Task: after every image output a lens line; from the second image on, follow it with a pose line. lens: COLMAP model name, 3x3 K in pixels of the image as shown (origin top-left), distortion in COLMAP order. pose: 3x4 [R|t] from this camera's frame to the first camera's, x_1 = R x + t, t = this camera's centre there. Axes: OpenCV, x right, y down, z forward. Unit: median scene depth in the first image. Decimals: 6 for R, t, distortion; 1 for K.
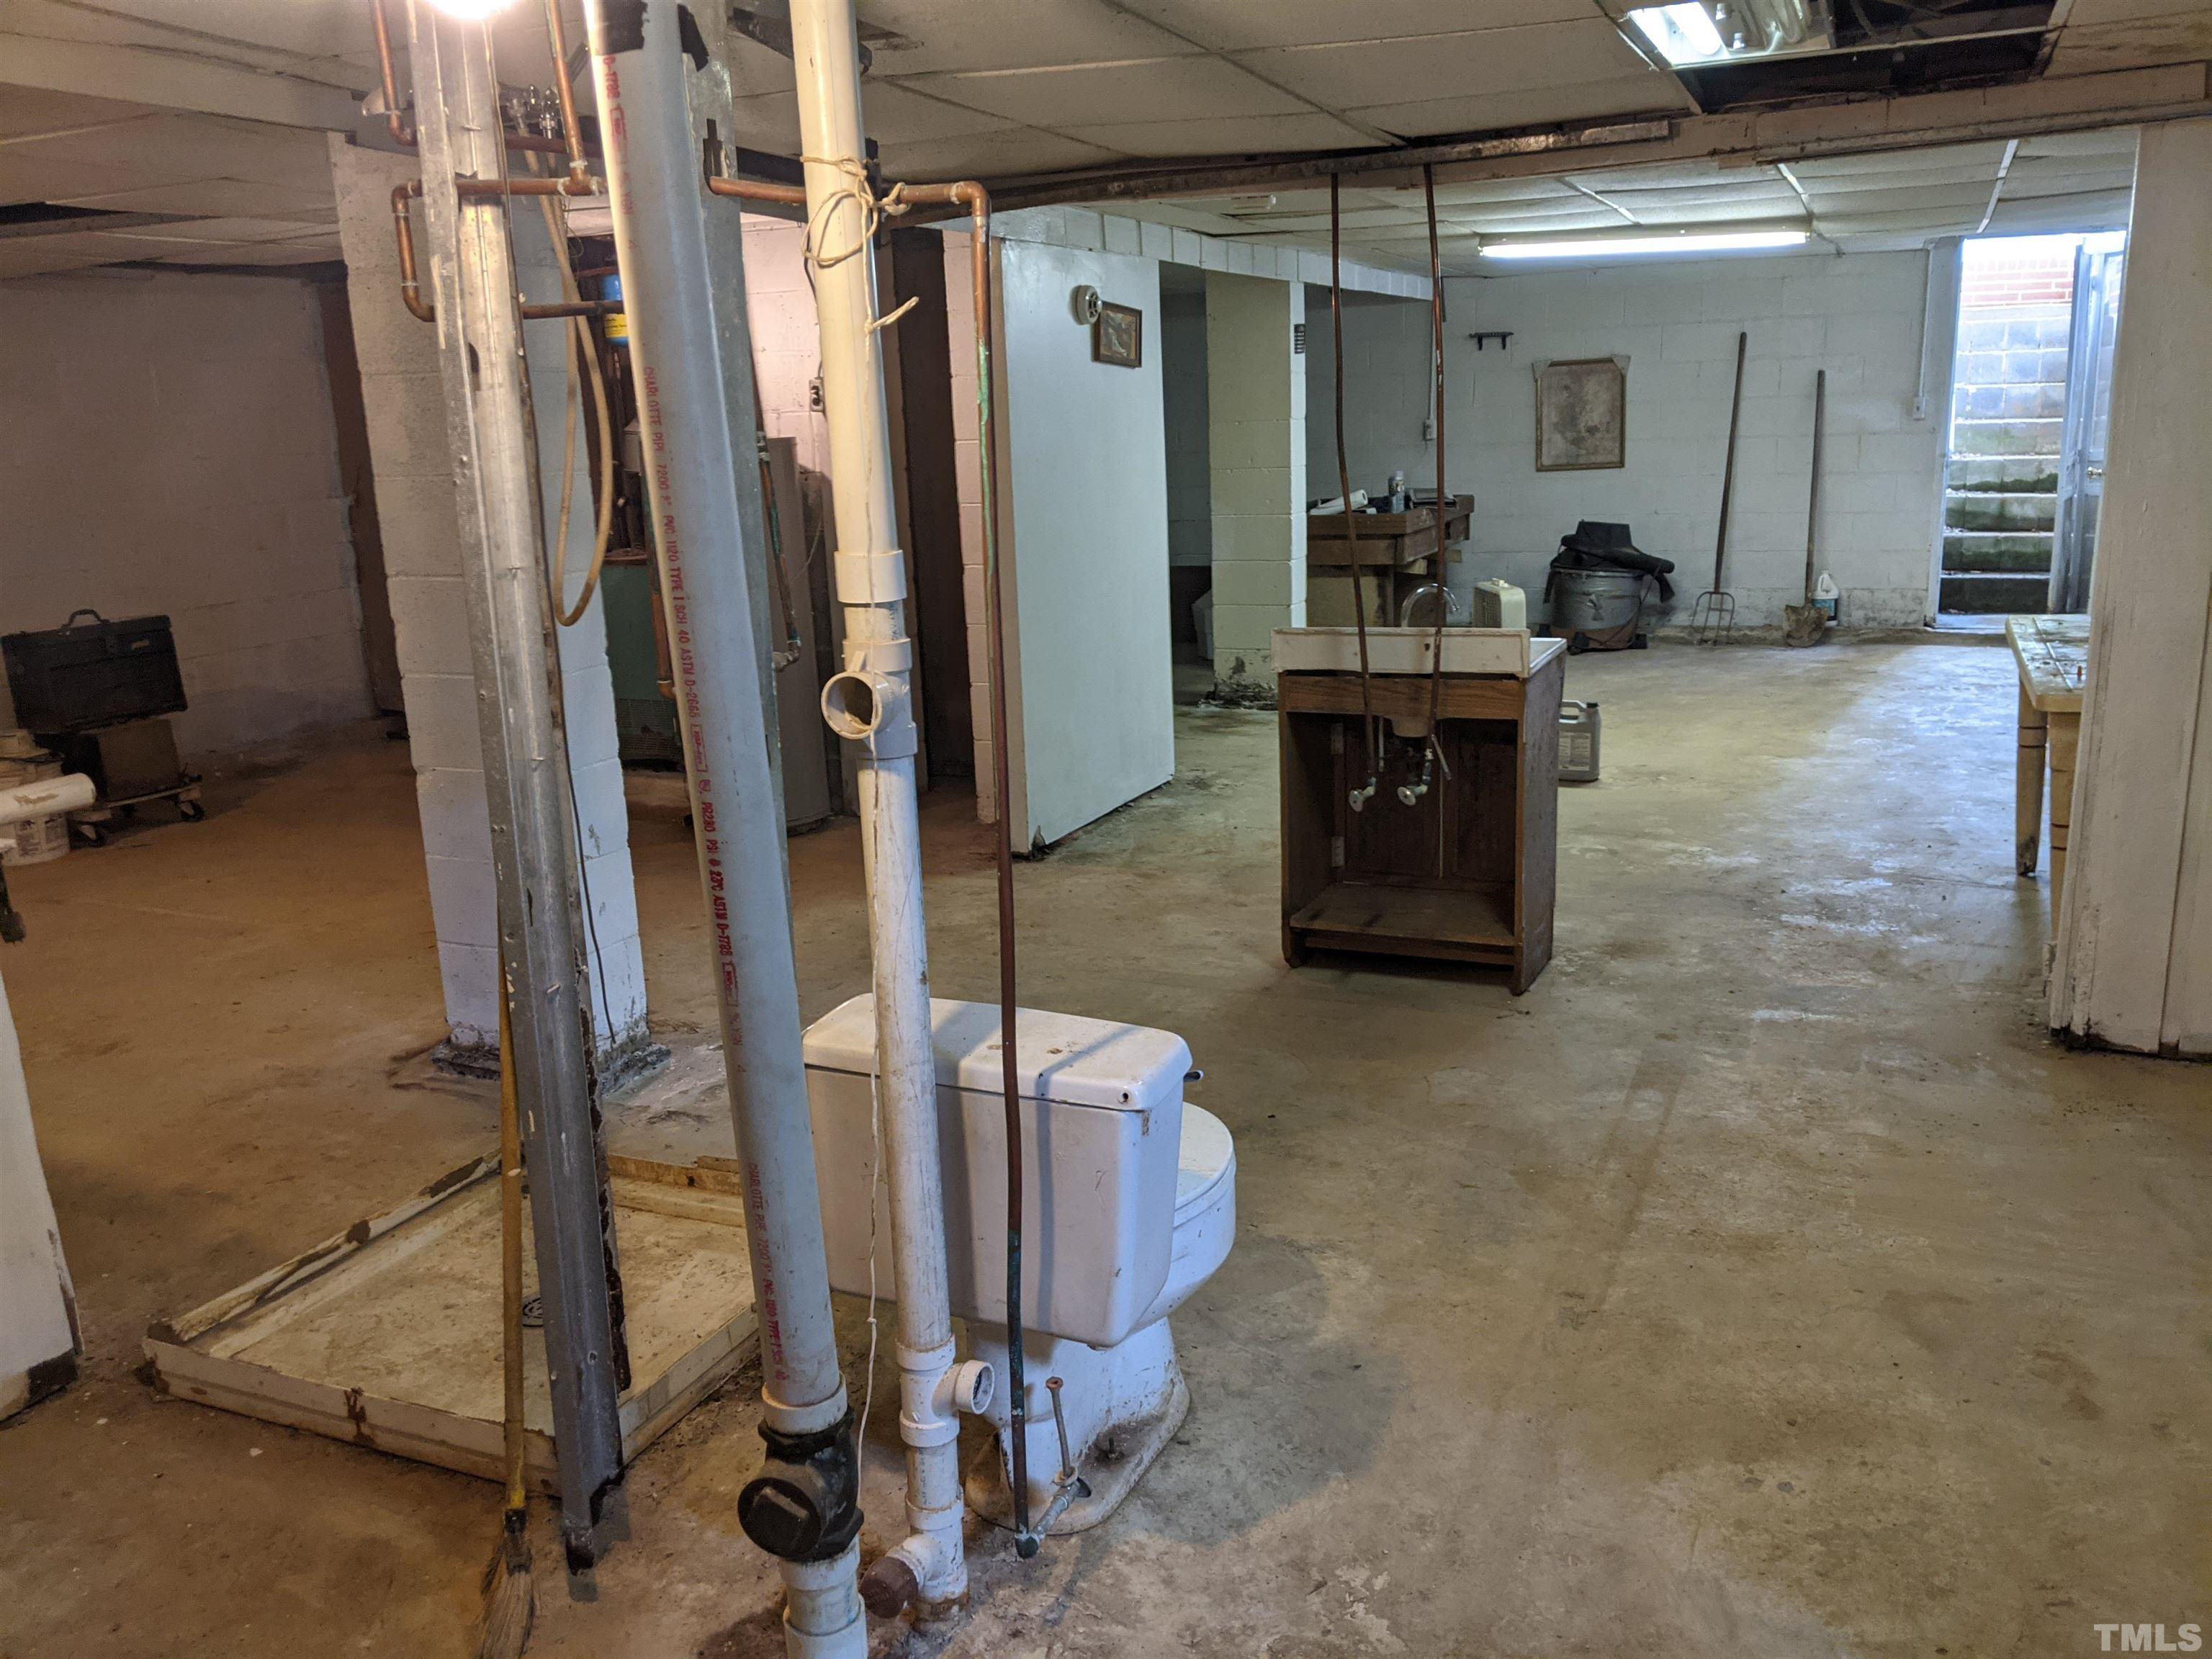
lens RADIAL K [[1749.0, 0, 1109.6], [0, 1749.0, 827.9], [0, 0, 1]] dist [-0.007160, -0.002766]
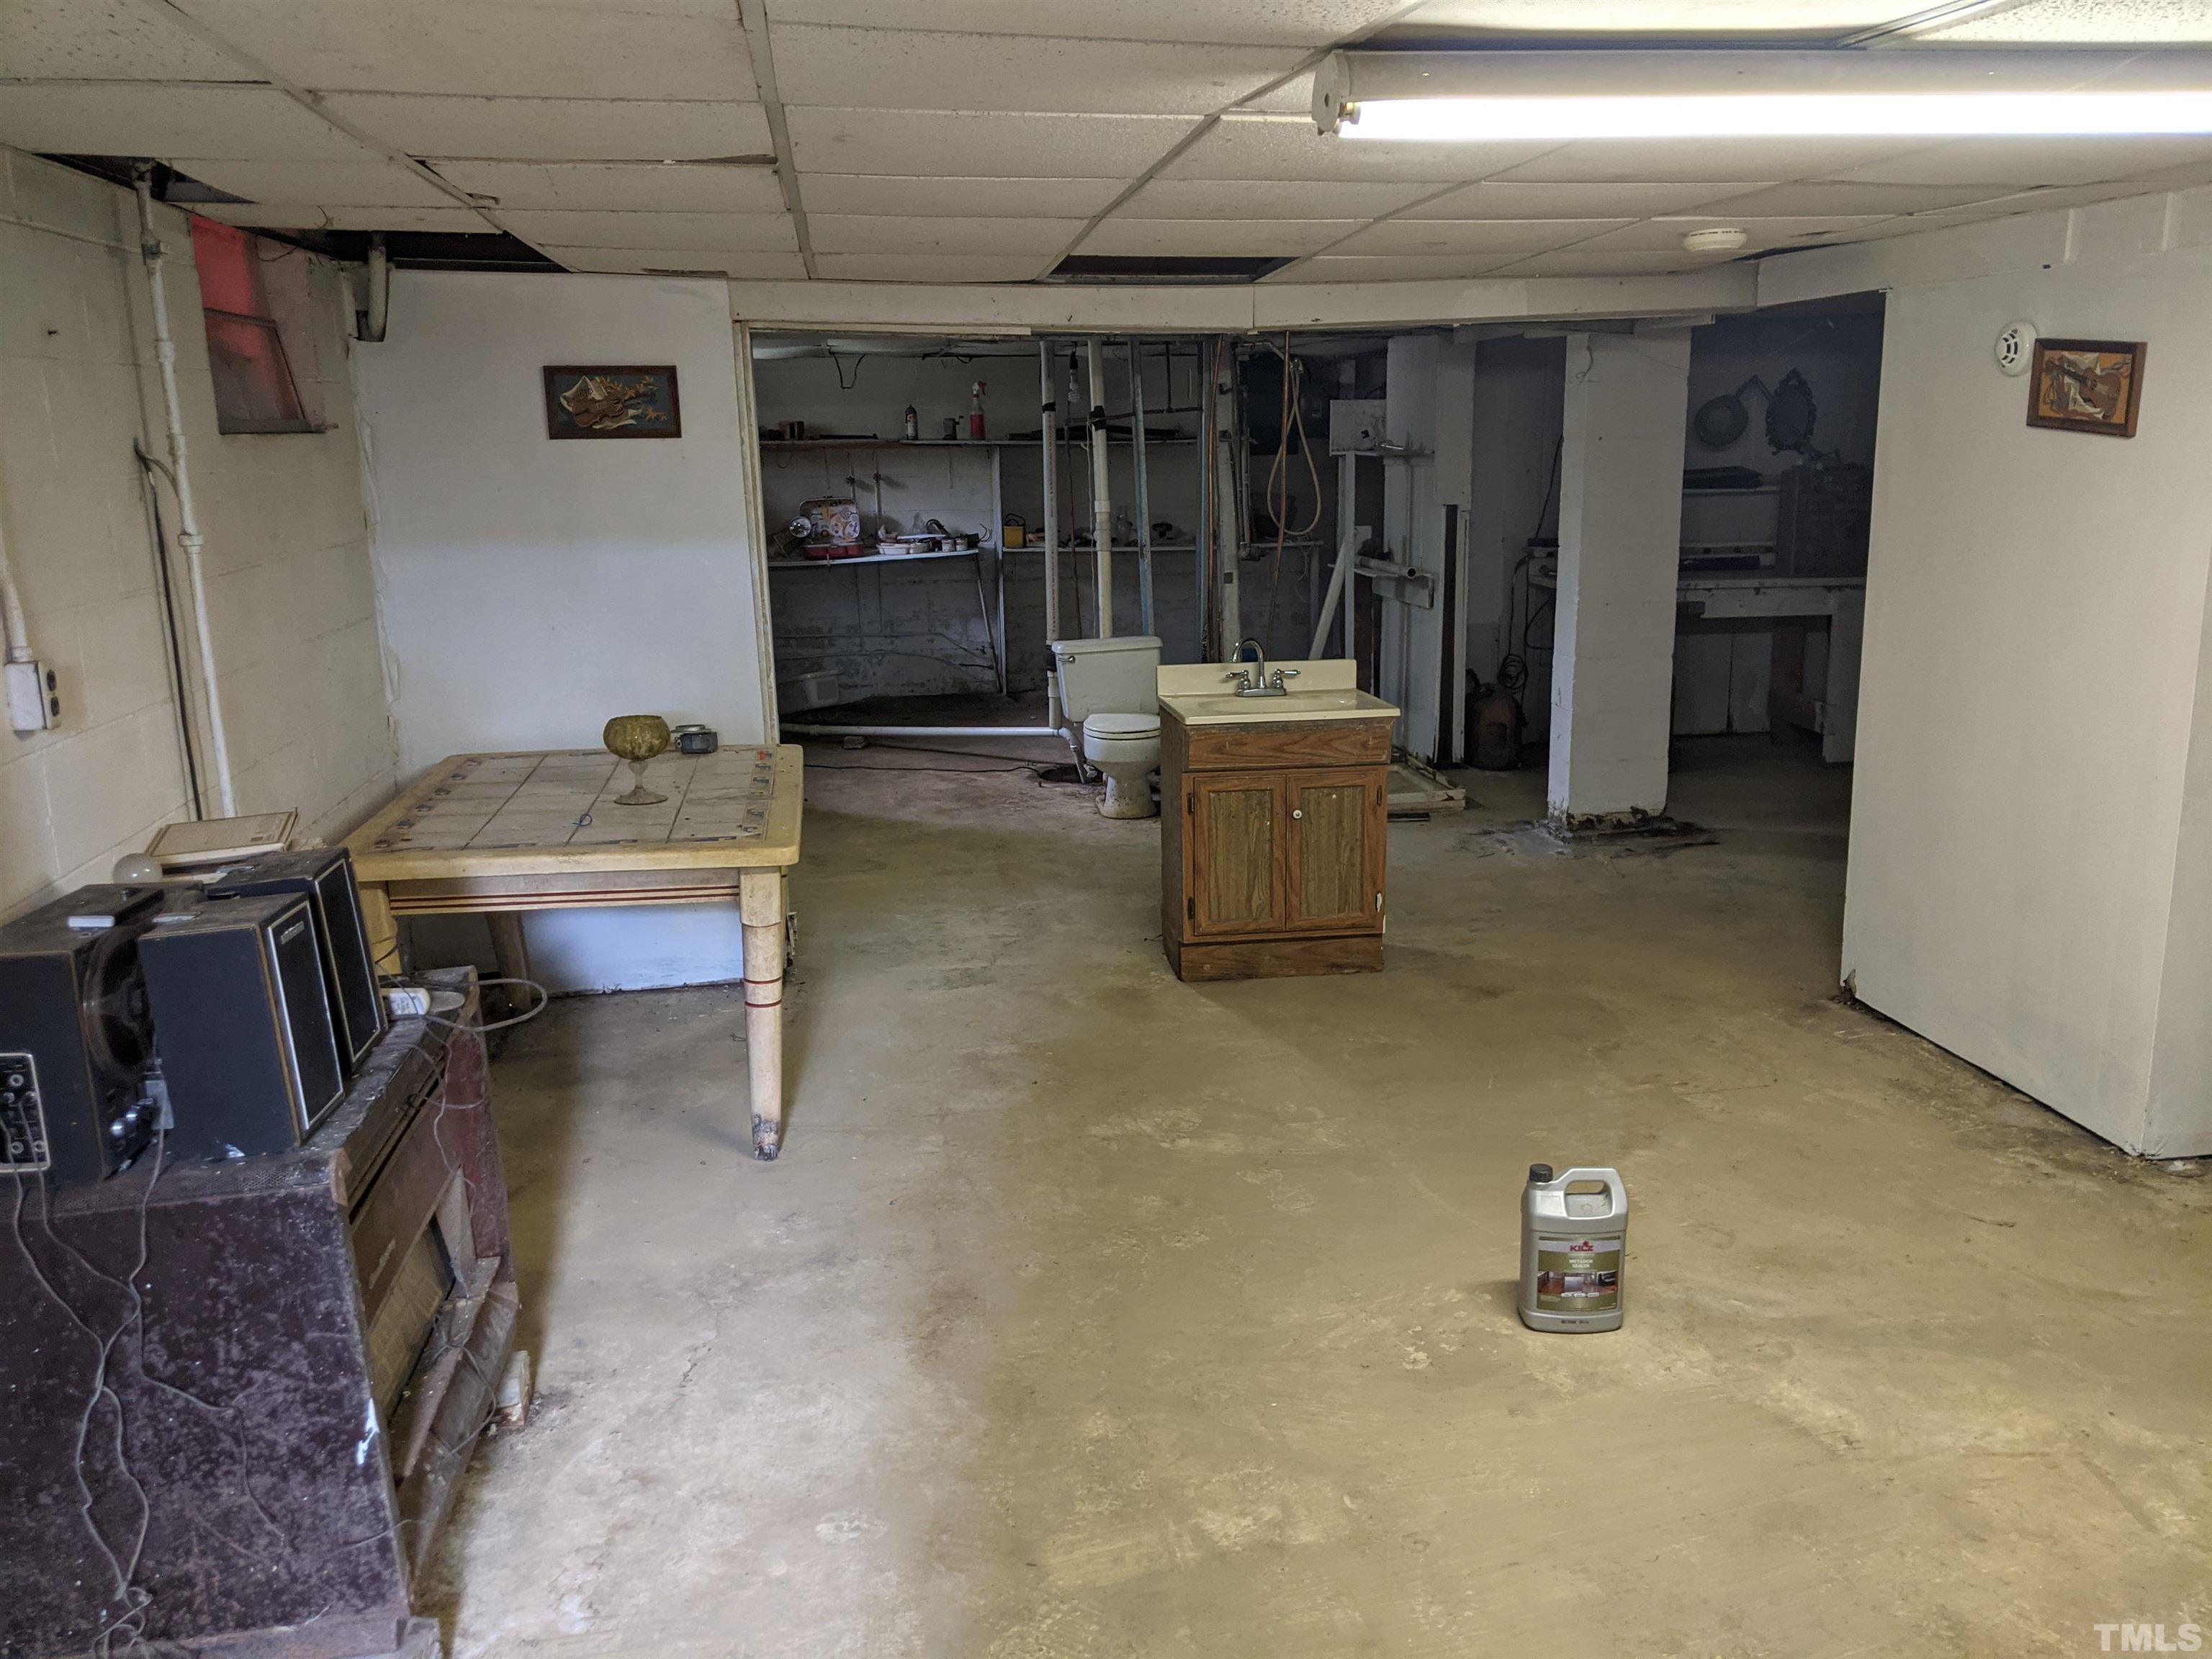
lens RADIAL K [[1749.0, 0, 1107.2], [0, 1749.0, 833.0], [0, 0, 1]] dist [-0.007160, -0.002766]
pose [[-0.840409, 0.165636, -0.516021, 0.730320], [-0.090320, 0.896028, 0.434713, -0.423926], [0.534374, 0.411944, -0.738070, 1.502229]]
